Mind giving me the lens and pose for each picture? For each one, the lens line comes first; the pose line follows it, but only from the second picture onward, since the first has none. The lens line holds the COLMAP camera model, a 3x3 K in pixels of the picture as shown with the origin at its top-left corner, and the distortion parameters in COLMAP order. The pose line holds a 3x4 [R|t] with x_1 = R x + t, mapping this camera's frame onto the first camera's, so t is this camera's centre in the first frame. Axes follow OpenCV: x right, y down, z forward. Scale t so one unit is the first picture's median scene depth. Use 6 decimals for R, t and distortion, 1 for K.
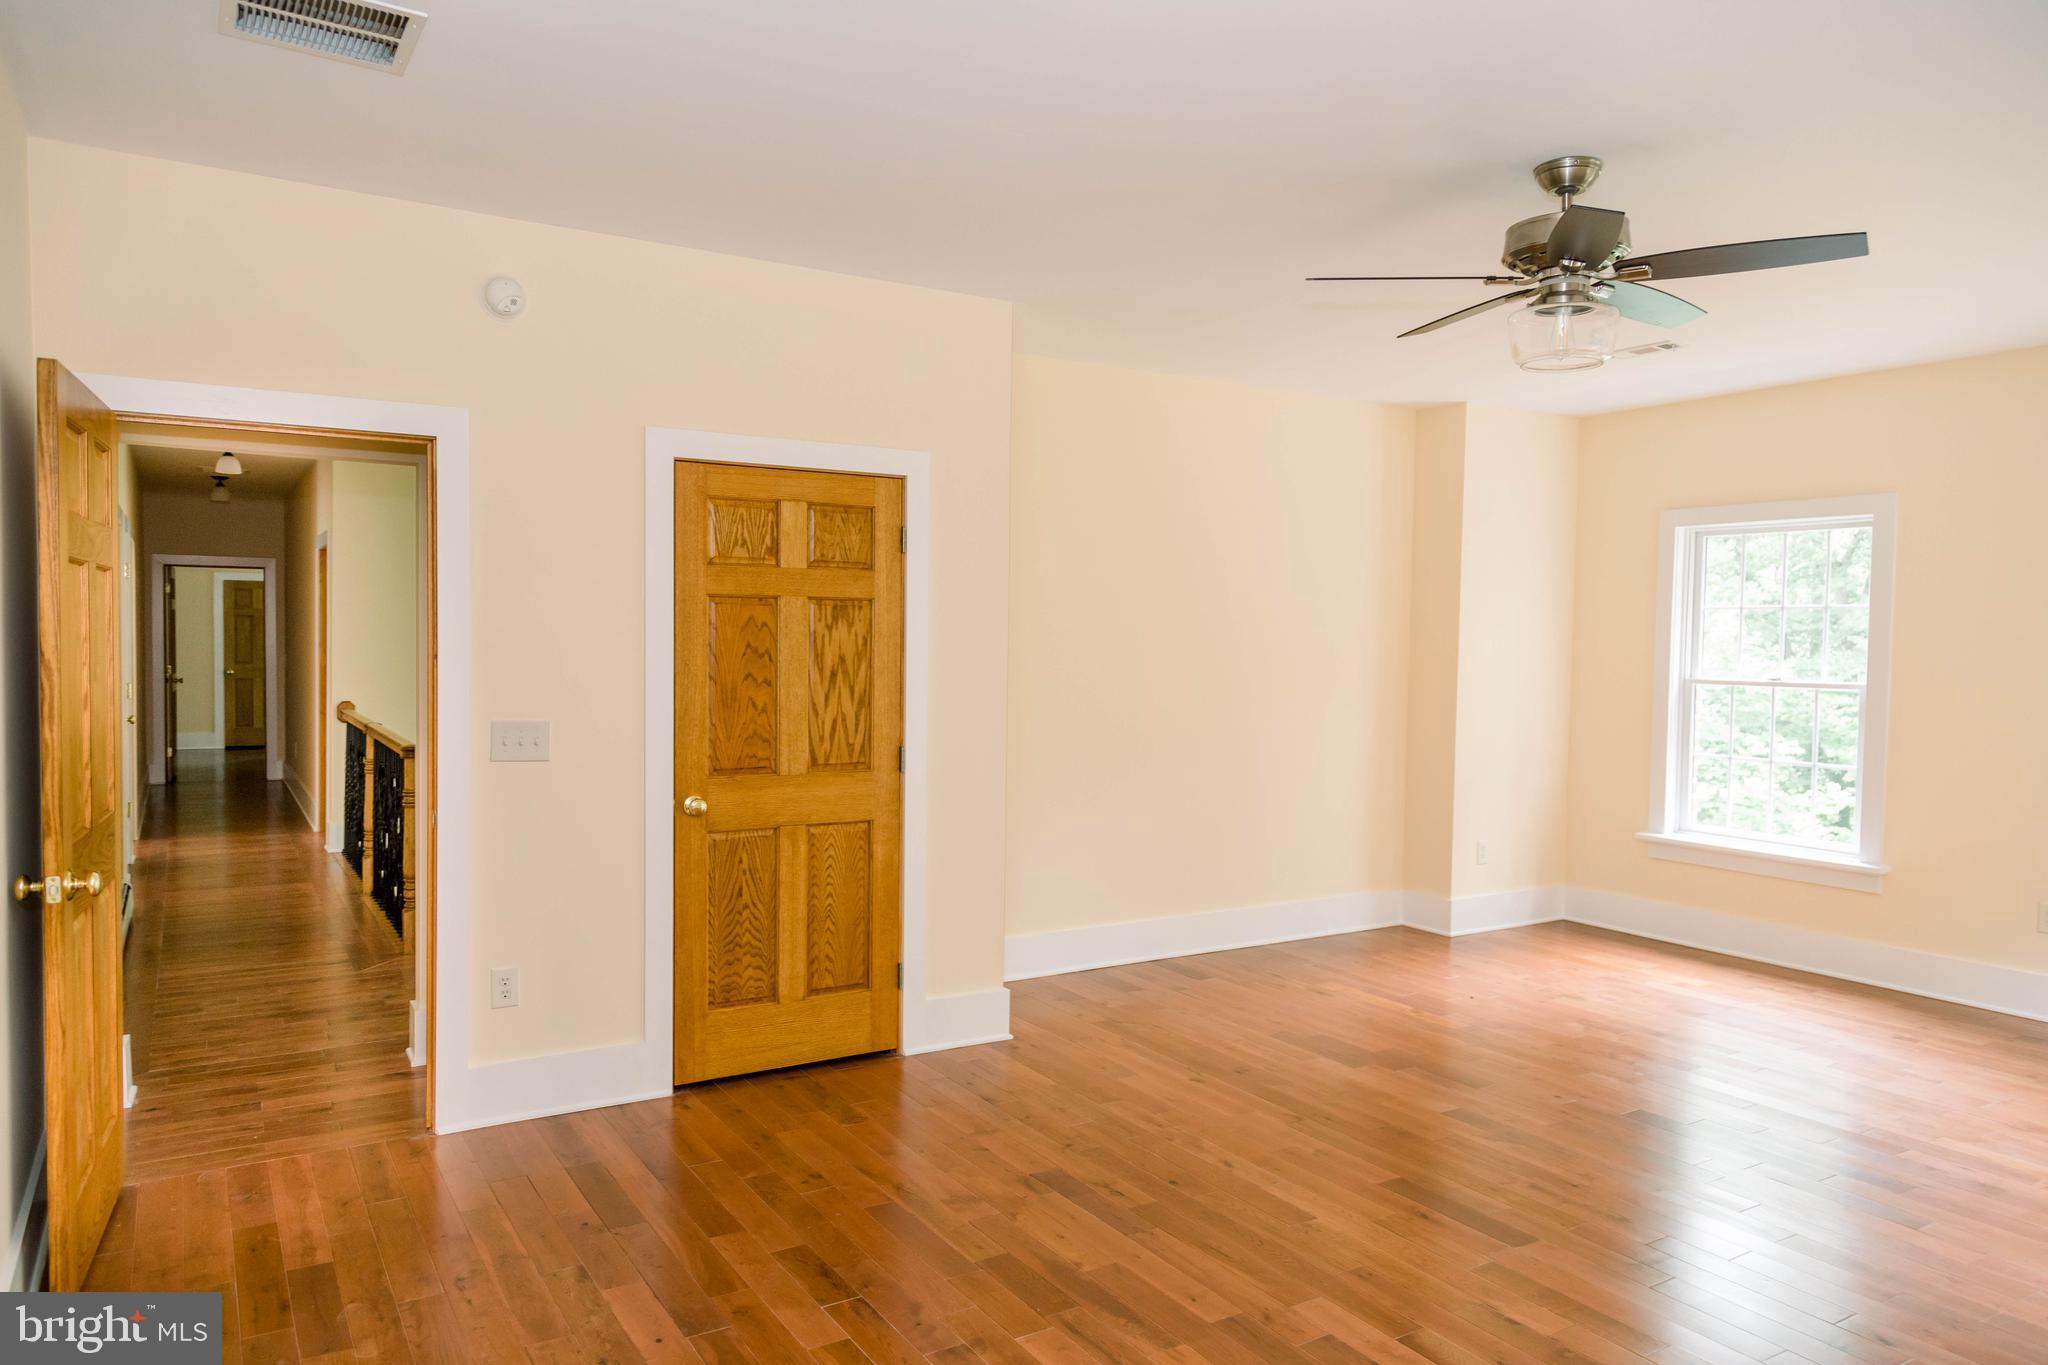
lens RADIAL K [[1348.3, 0, 1020.1], [0, 1348.3, 695.2], [0, 0, 1]] dist [0.013158, -0.002646]
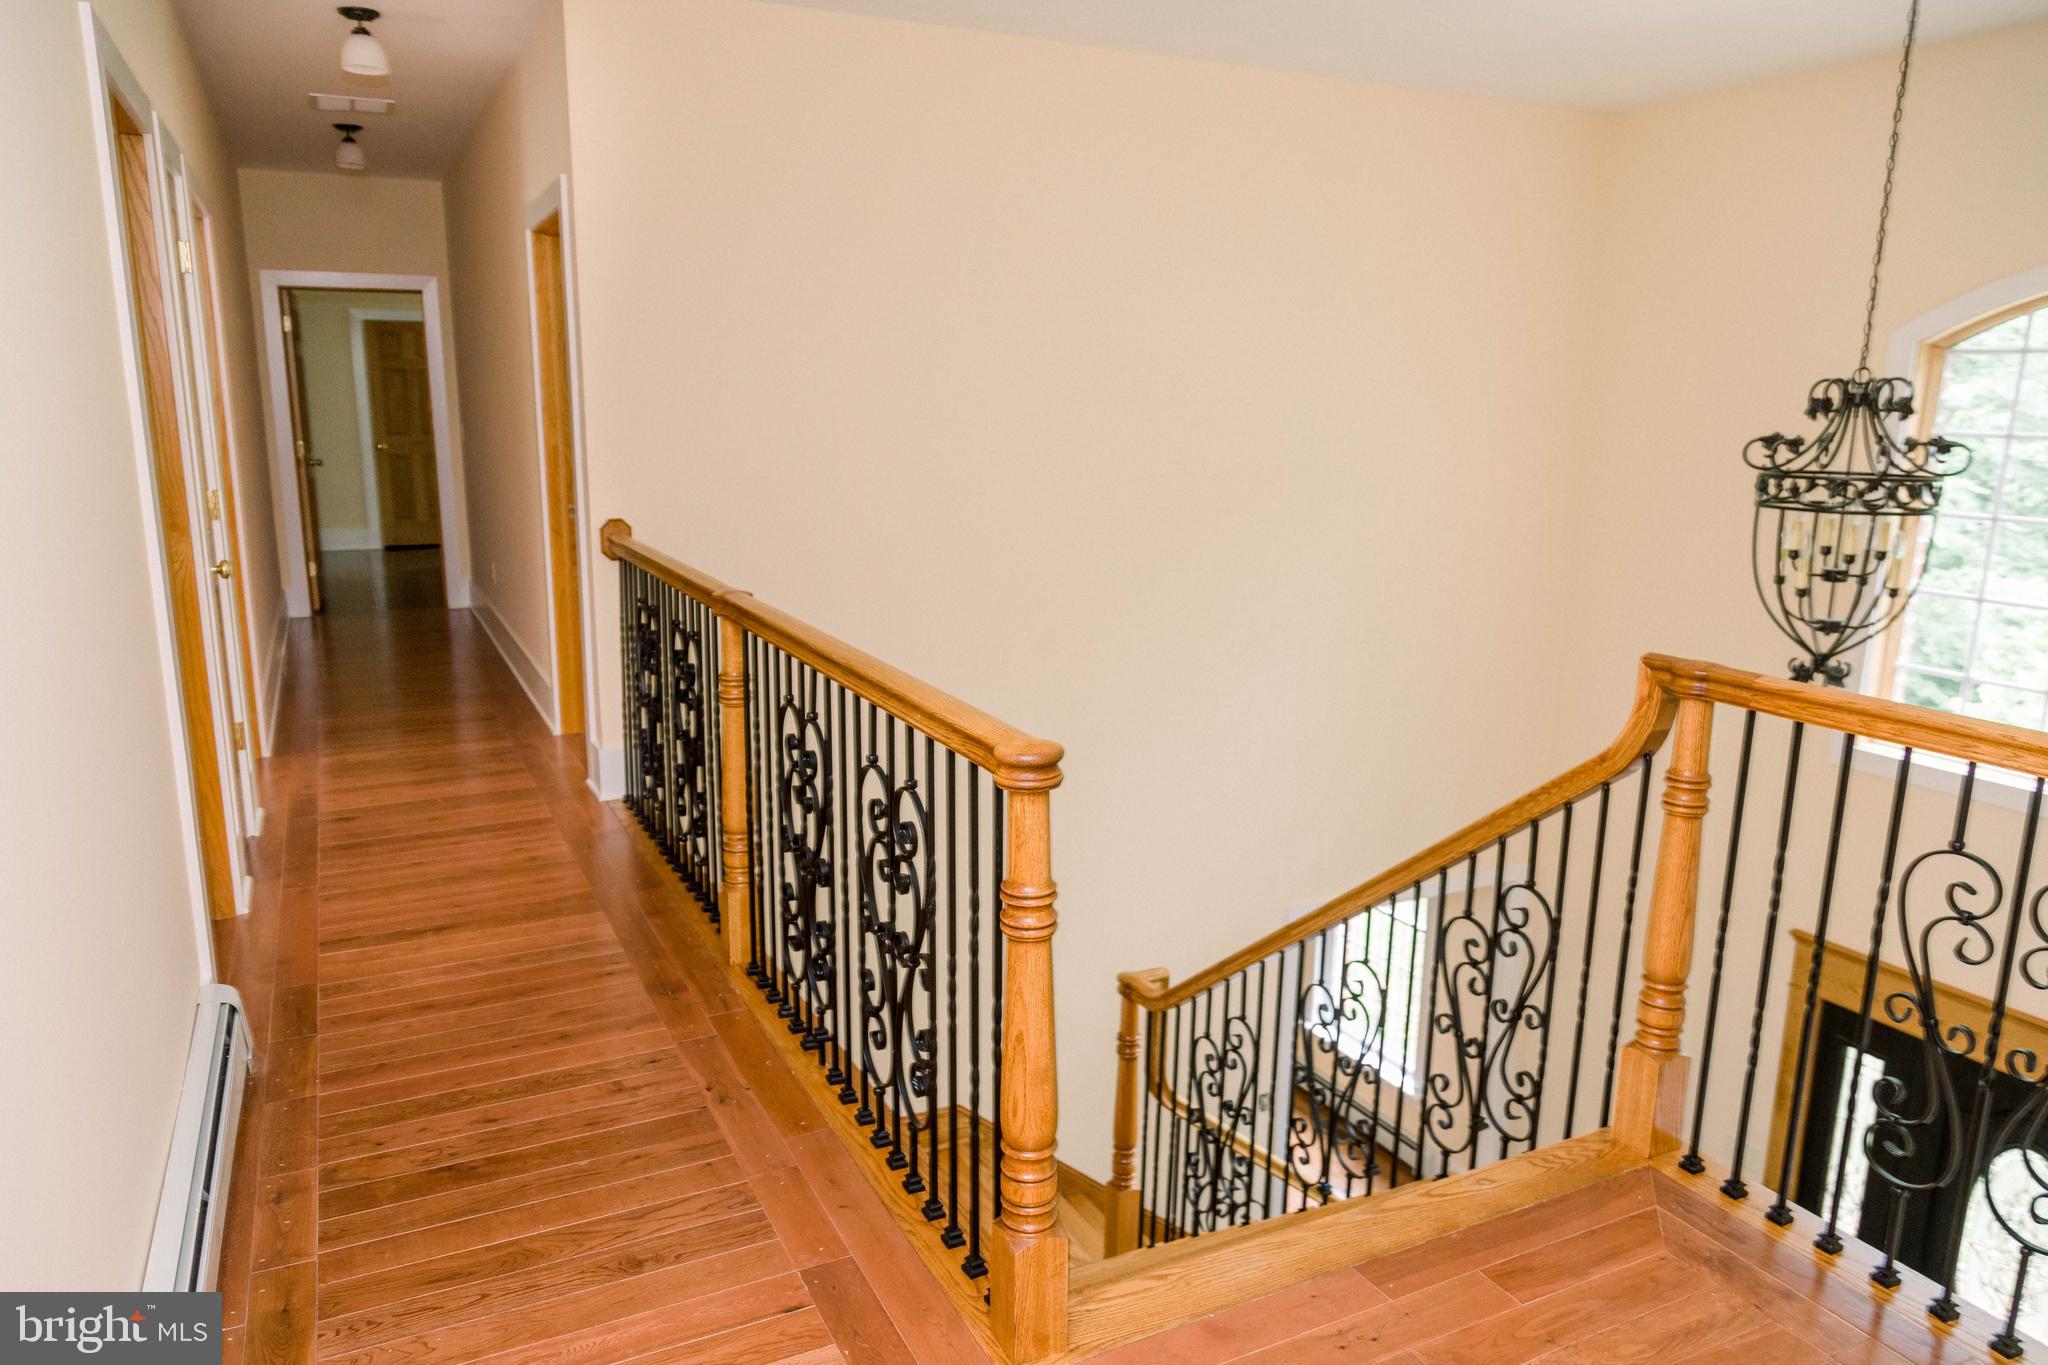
lens RADIAL K [[1368.3, 0, 1023.0], [0, 1368.3, 693.1], [0, 0, 1]] dist [0.008872, 0.003267]
pose [[0.995753, 0.011170, -0.091388, -0.203685], [0.004599, 0.985340, 0.170538, -0.013295], [0.091953, -0.170234, 0.981104, 0.337071]]
